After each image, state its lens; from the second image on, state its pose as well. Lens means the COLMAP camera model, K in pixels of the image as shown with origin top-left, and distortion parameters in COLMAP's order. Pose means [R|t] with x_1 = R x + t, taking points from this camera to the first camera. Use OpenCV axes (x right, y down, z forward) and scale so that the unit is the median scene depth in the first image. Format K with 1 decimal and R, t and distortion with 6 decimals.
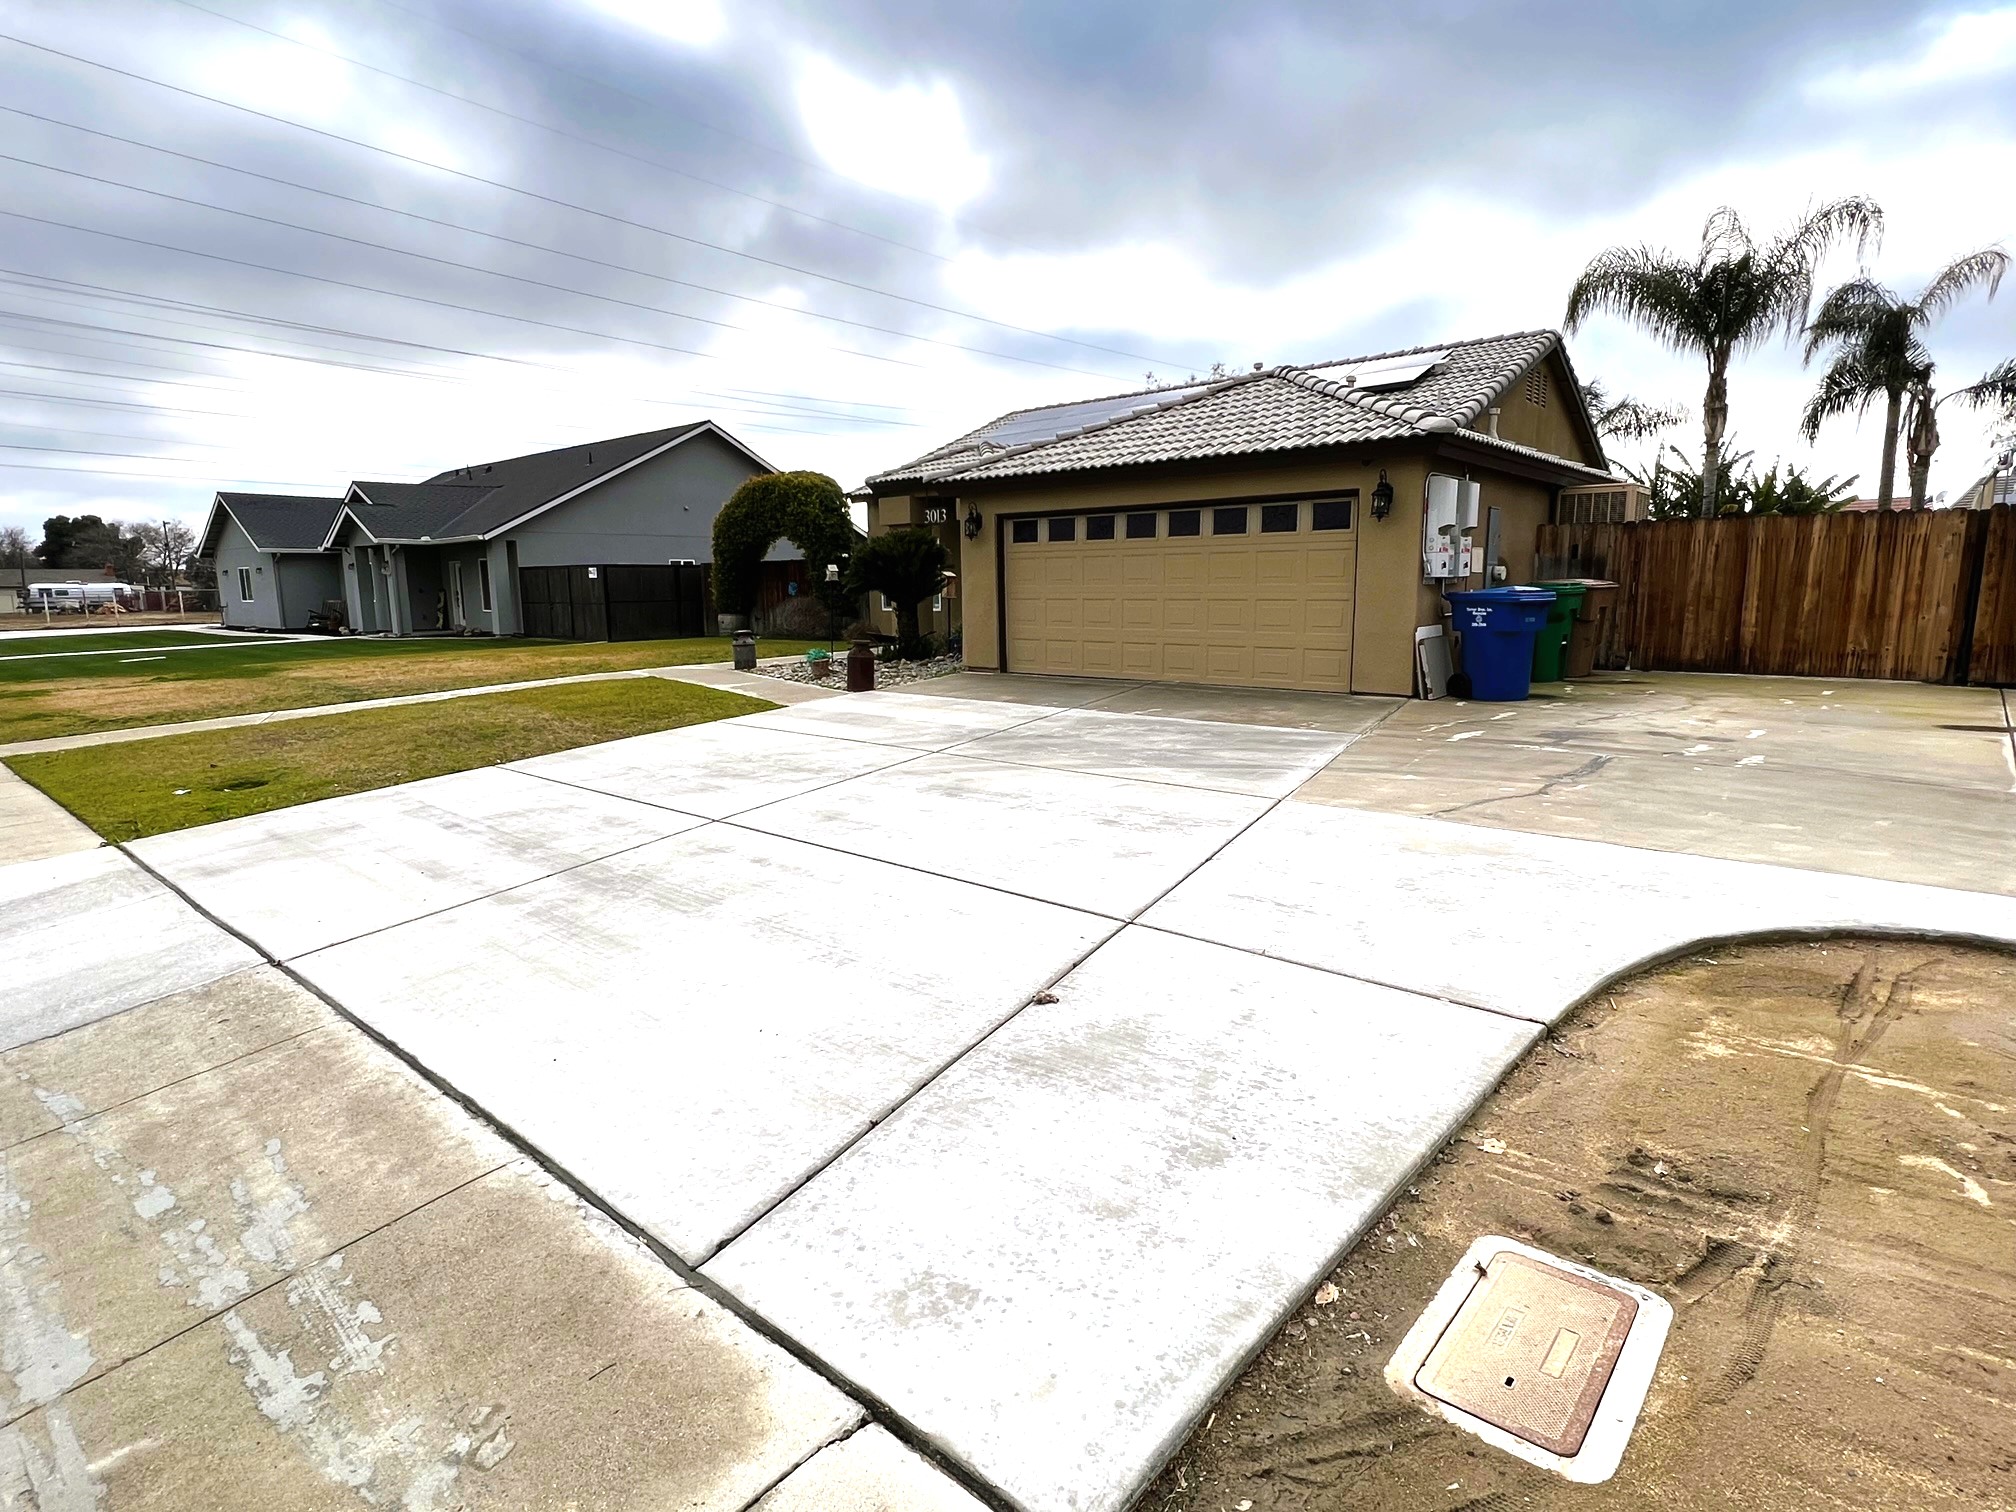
lens RADIAL K [[1061.0, 0, 1008.0], [0, 1061.0, 756.0], [0, 0, 1]] dist [-0.001076, -0.000418]
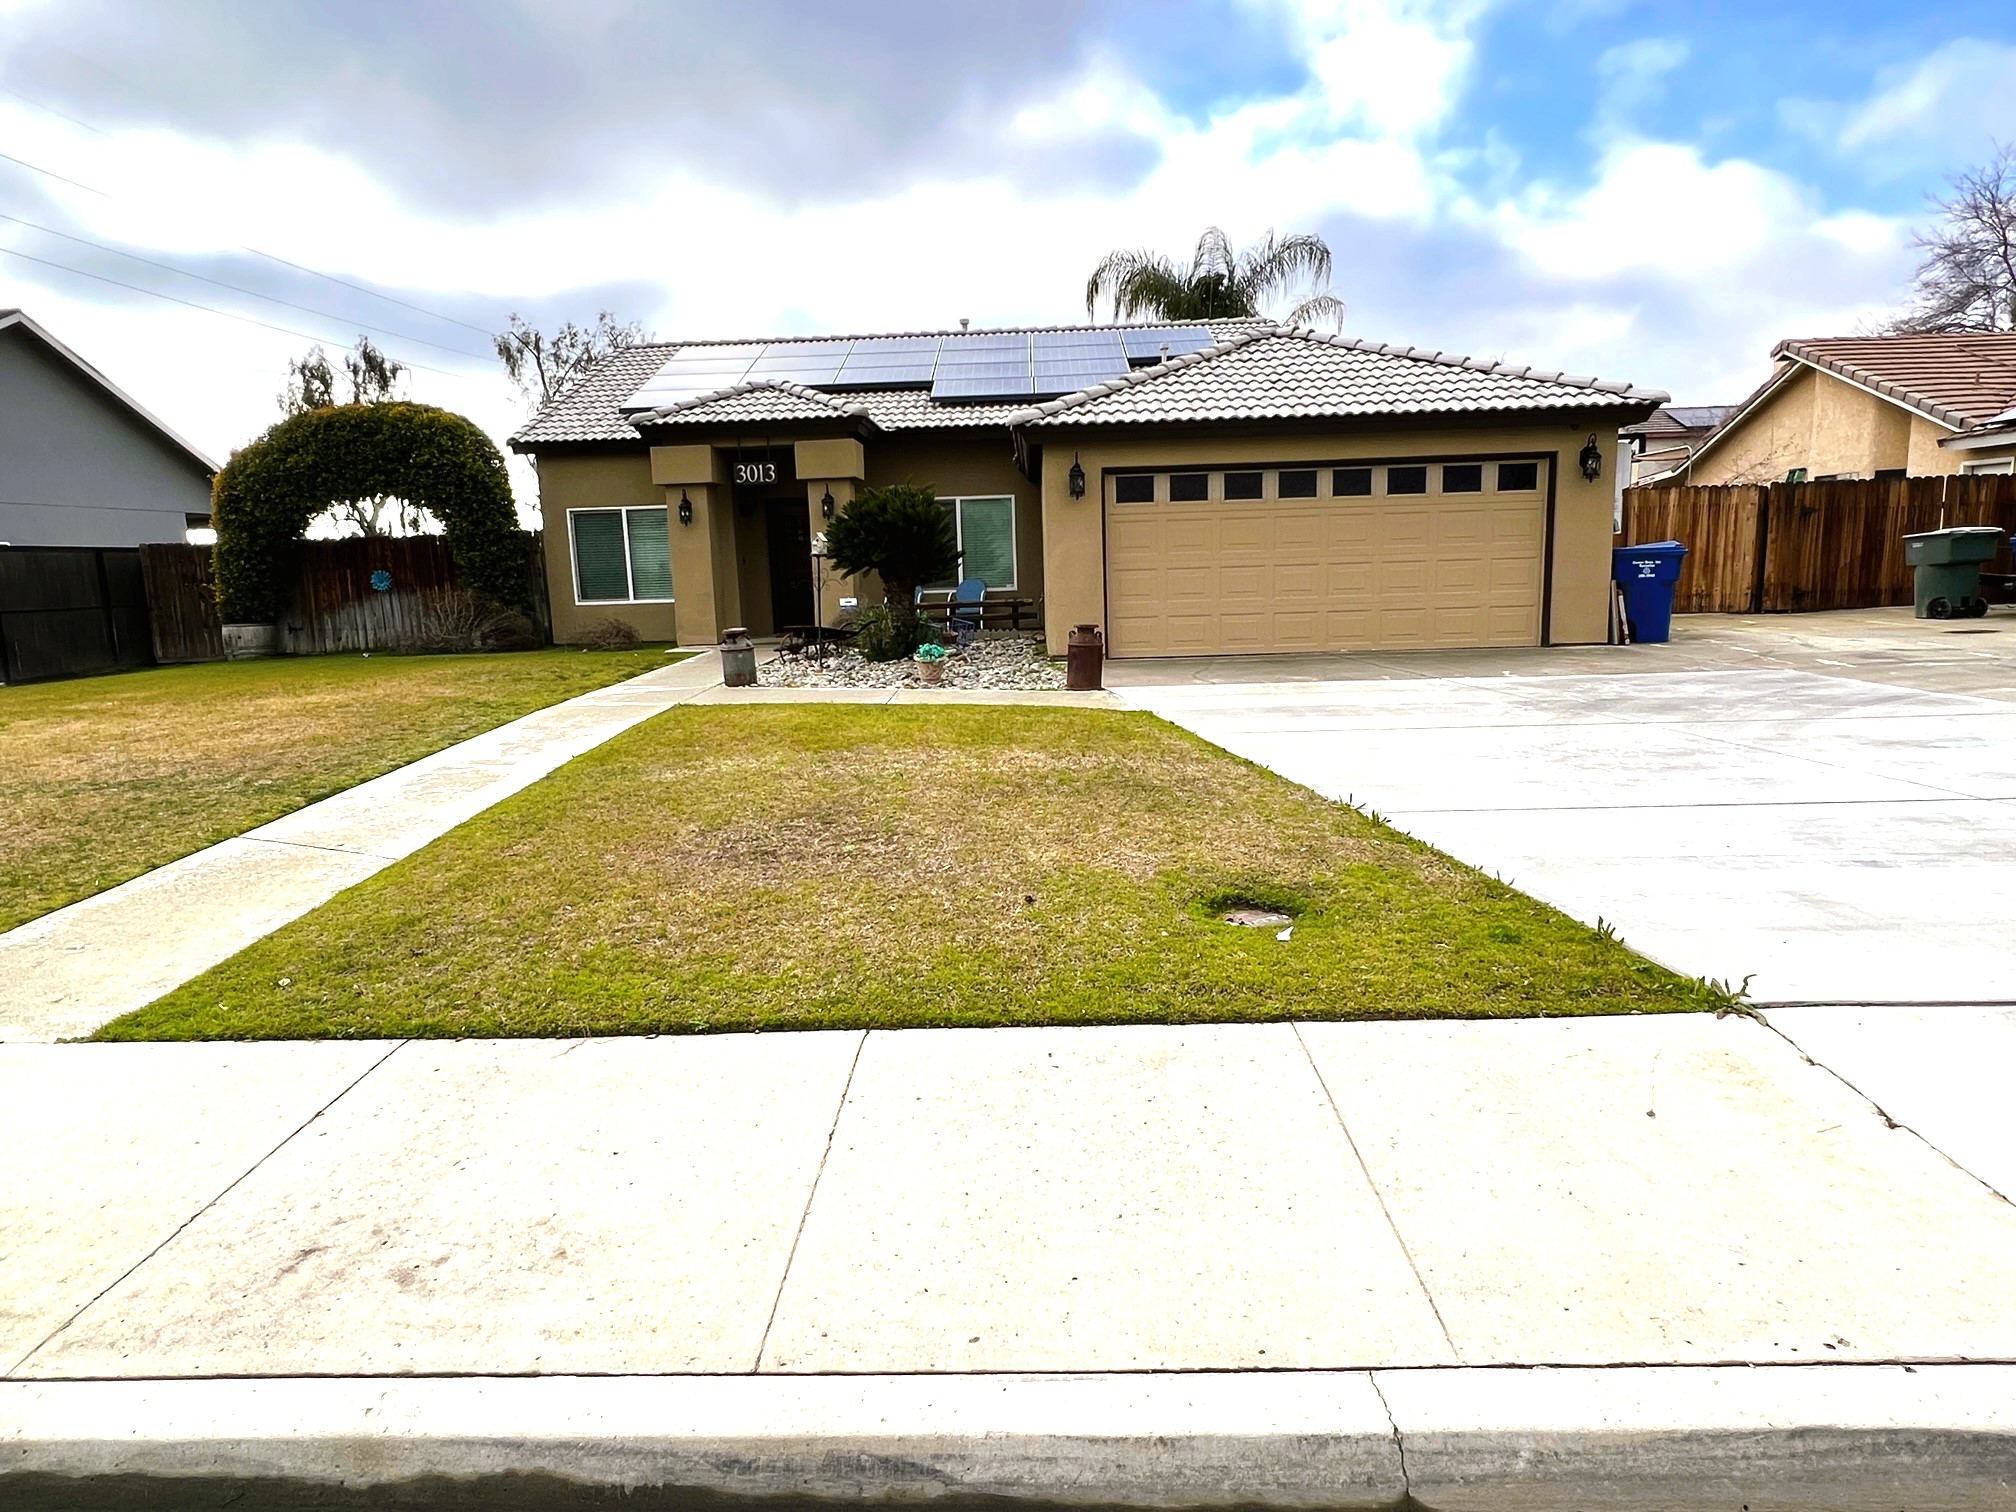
lens RADIAL K [[1158.4, 0, 1008.0], [0, 1158.4, 756.0], [0, 0, 1]] dist [0.000351, -0.001934]
pose [[0.774438, -0.119934, 0.621178, -0.787055], [0.124466, 0.991561, 0.036272, -0.056681], [-0.620286, 0.049225, 0.782830, 0.419701]]
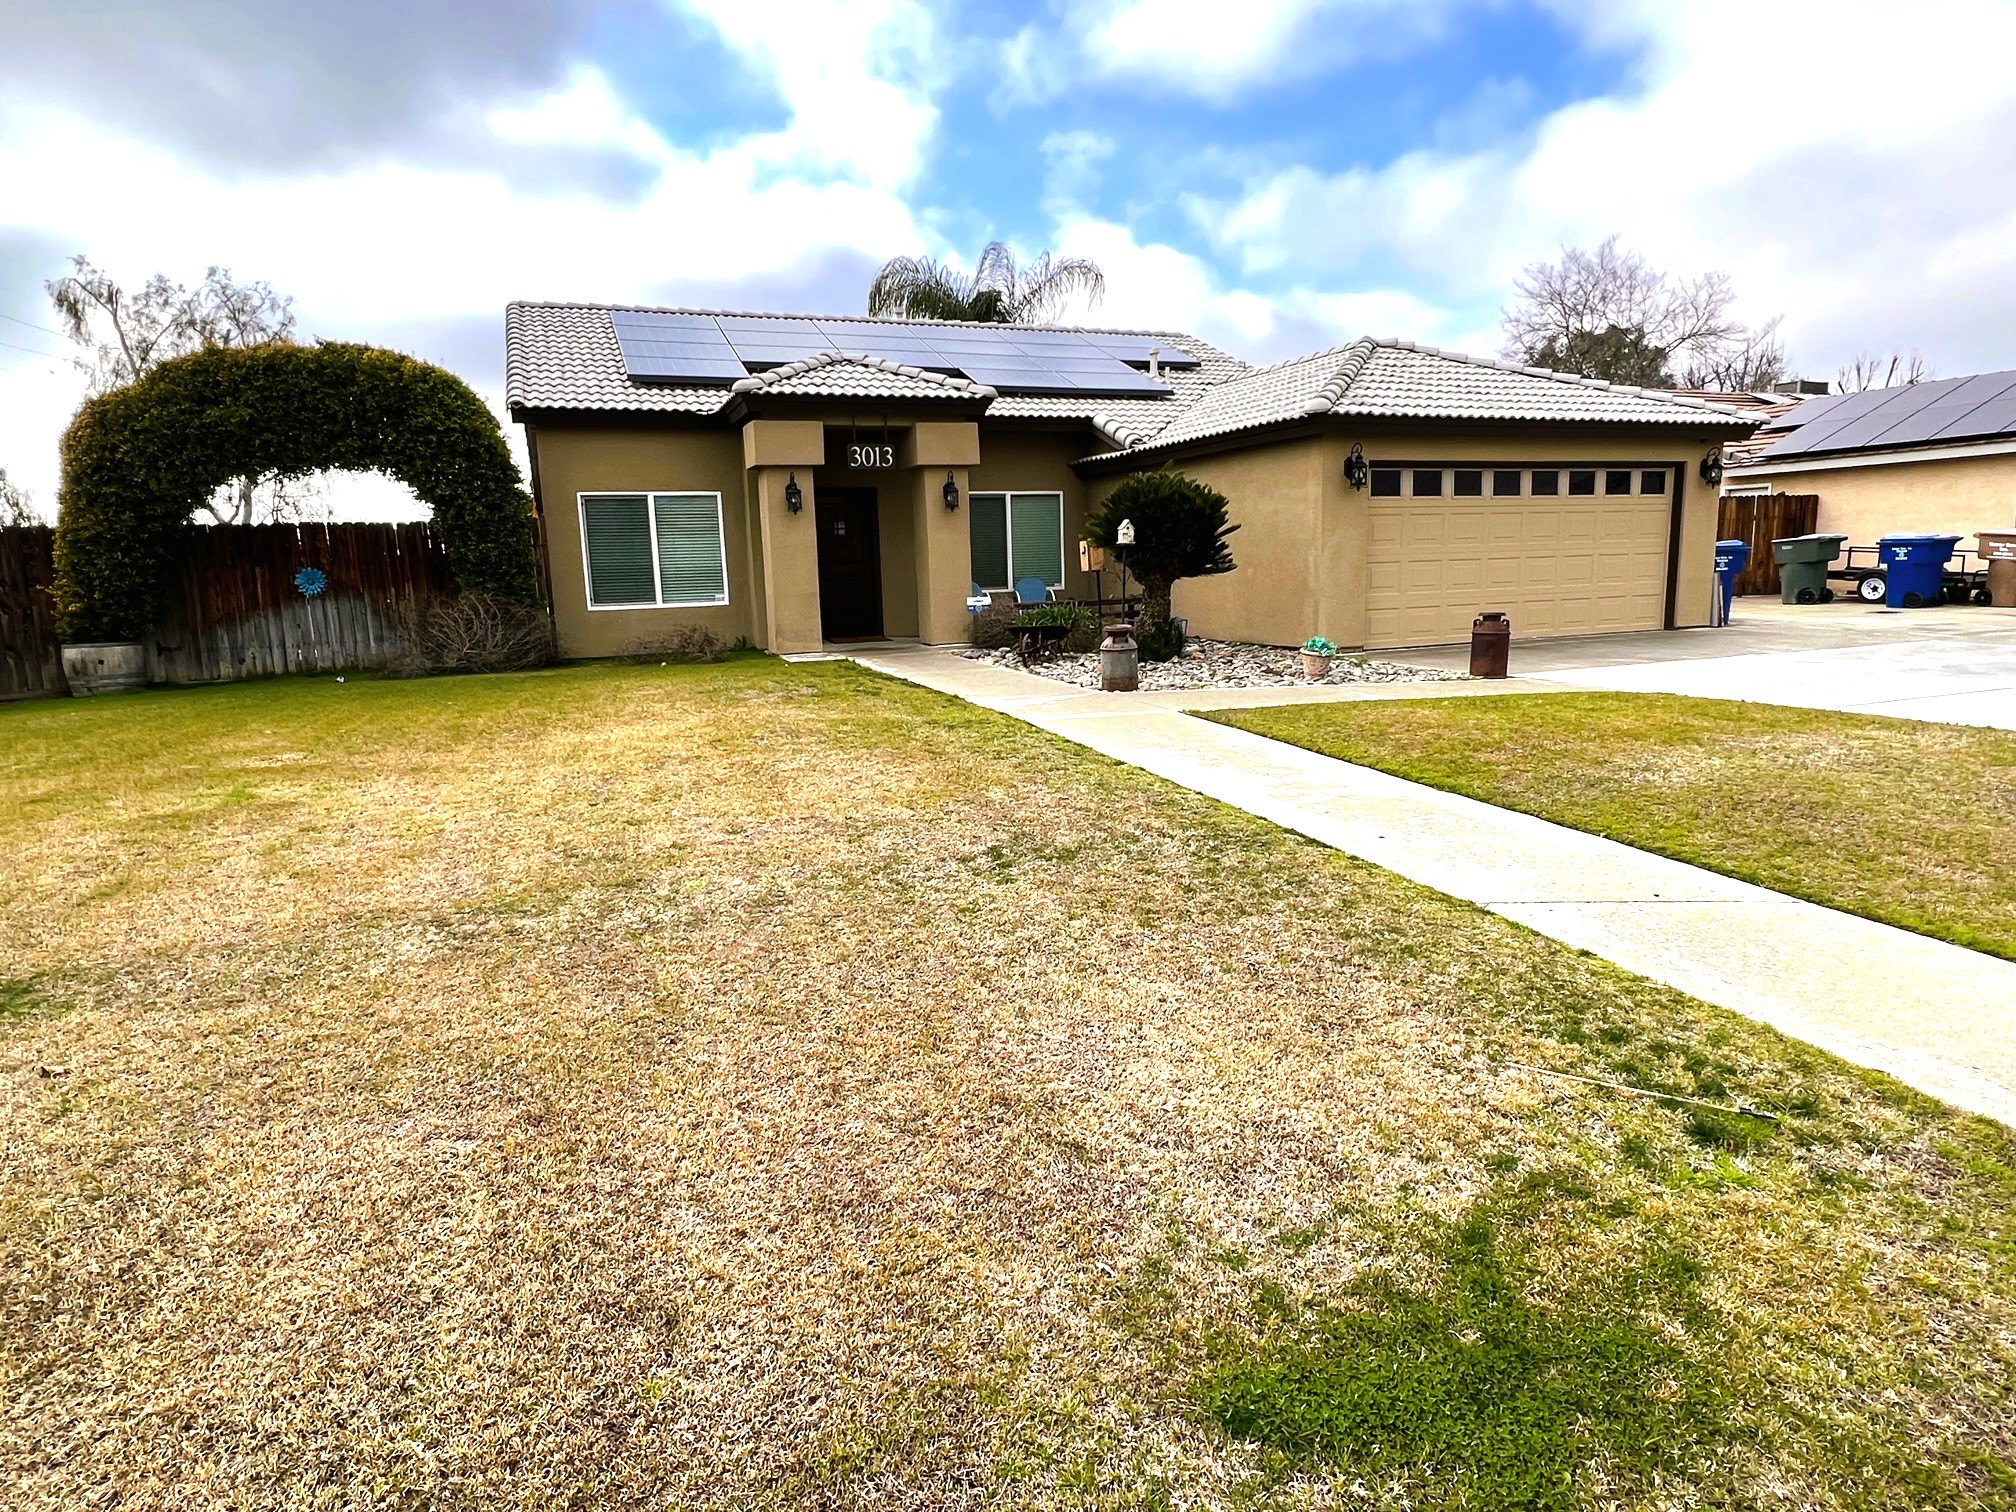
lens RADIAL K [[1101.3, 0, 1008.0], [0, 1101.3, 756.0], [0, 0, 1]] dist [-0.000872, 0.001005]
pose [[0.468139, -0.160187, 0.869014, -1.114639], [0.165188, 0.981960, 0.092019, -0.152506], [-0.868078, 0.100473, 0.486155, 1.019783]]
